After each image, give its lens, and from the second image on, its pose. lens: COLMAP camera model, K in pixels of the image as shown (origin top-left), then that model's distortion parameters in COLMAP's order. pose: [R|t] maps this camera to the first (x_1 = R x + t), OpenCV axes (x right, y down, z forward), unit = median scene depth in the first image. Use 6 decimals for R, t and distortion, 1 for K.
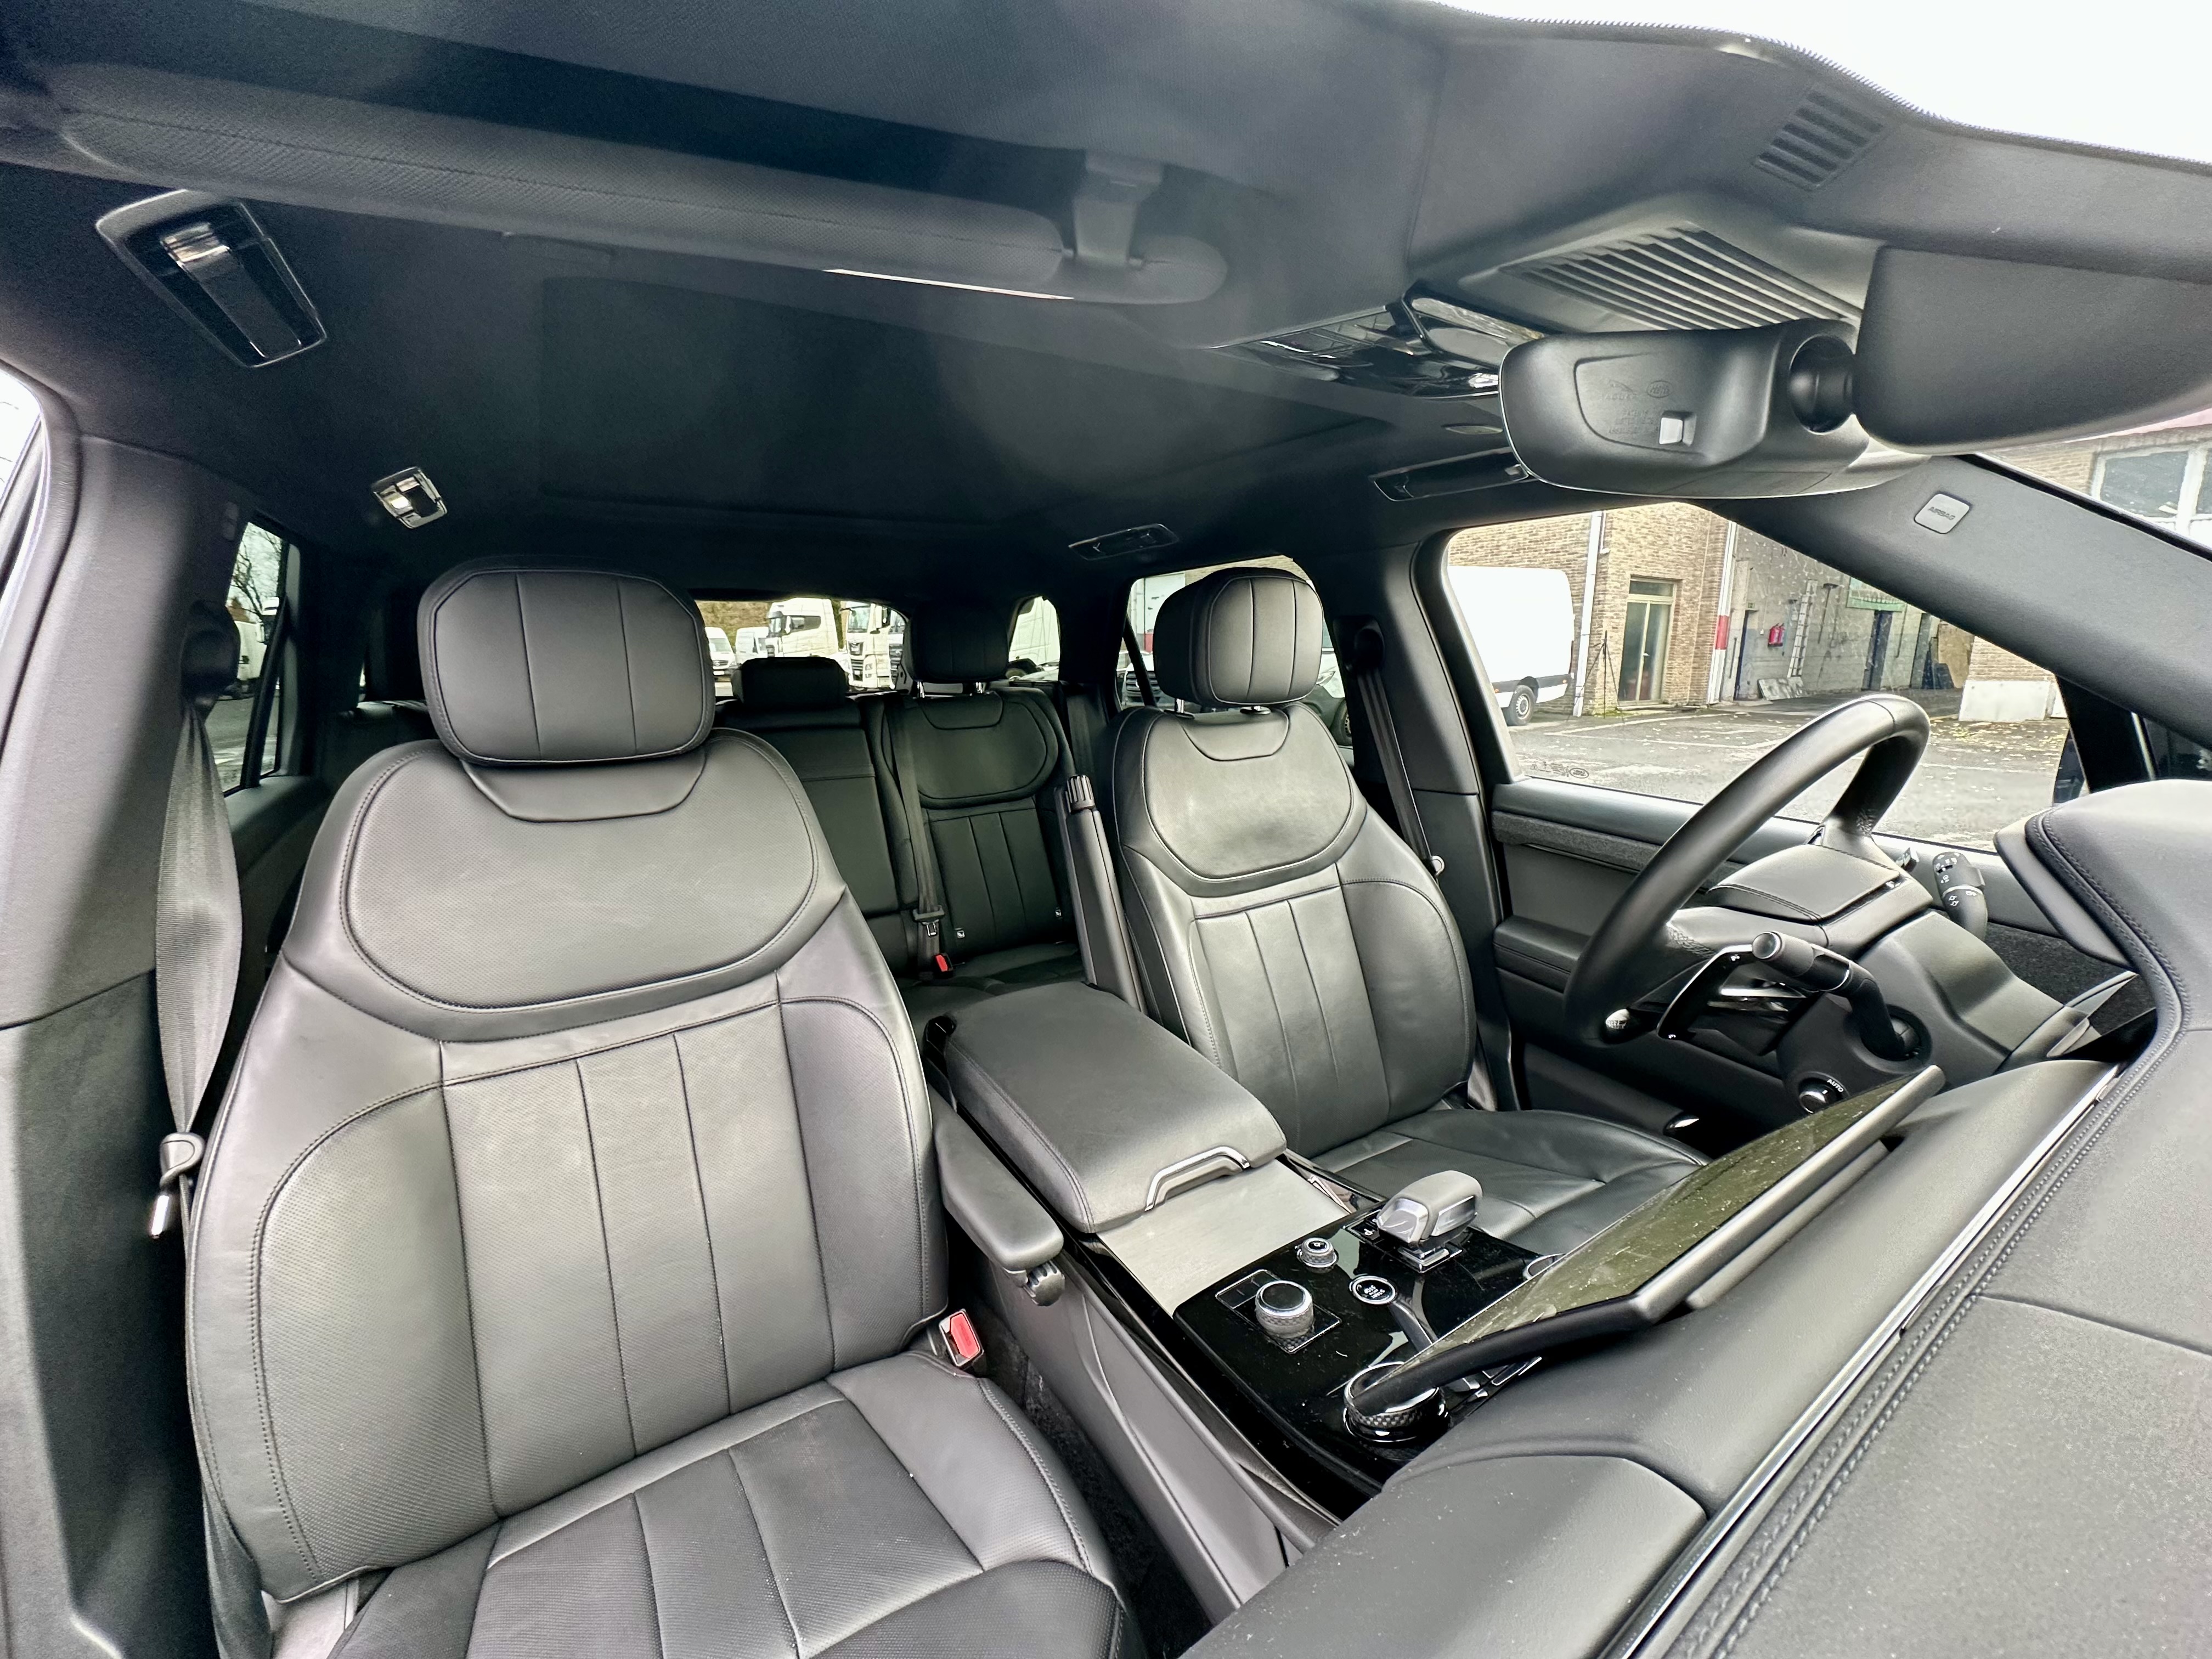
lens RADIAL K [[876.4, 0, 1160.9], [0, 876.4, 821.2], [0, 0, 1]] dist [-0.000106, -0.000074]
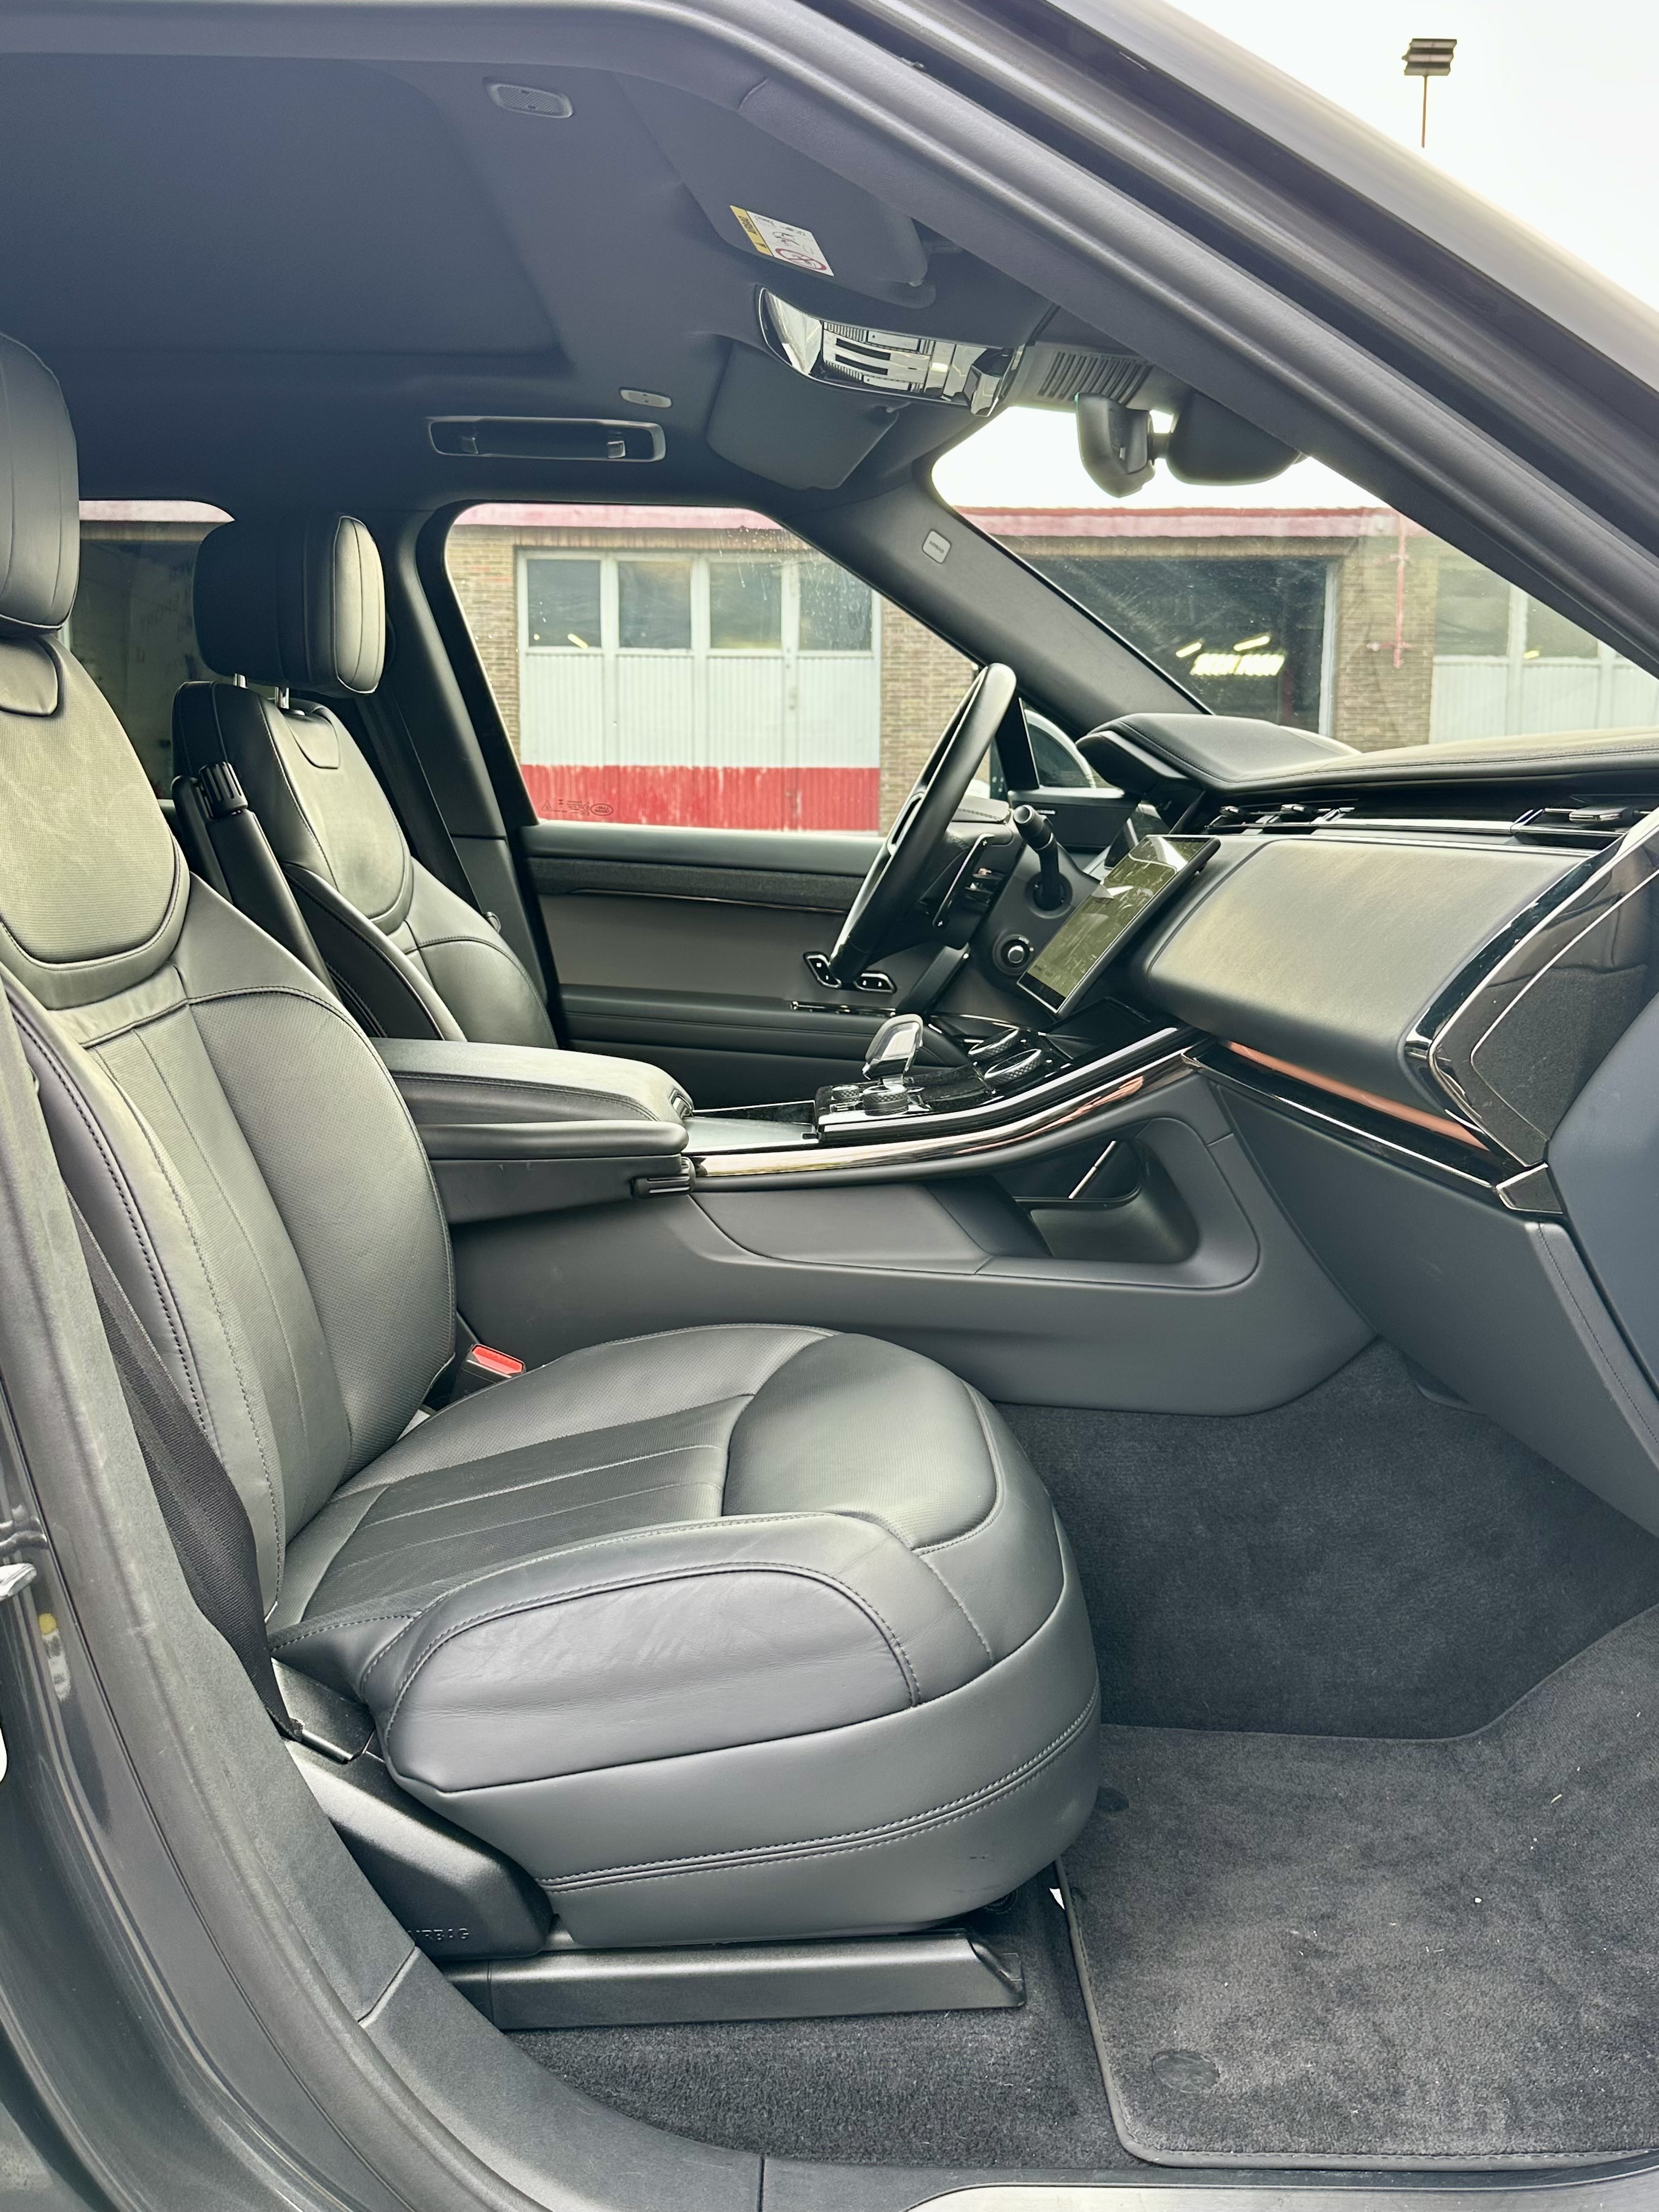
lens RADIAL K [[1889.5, 0, 829.5], [0, 1889.5, 1106.0], [0, 0, 1]] dist [0.068390, -0.003124]
pose [[0.561027, -0.107582, 0.820777, -0.982083], [0.152696, 0.987954, 0.025122, 0.226072], [-0.813592, 0.111235, 0.570696, -0.224201]]
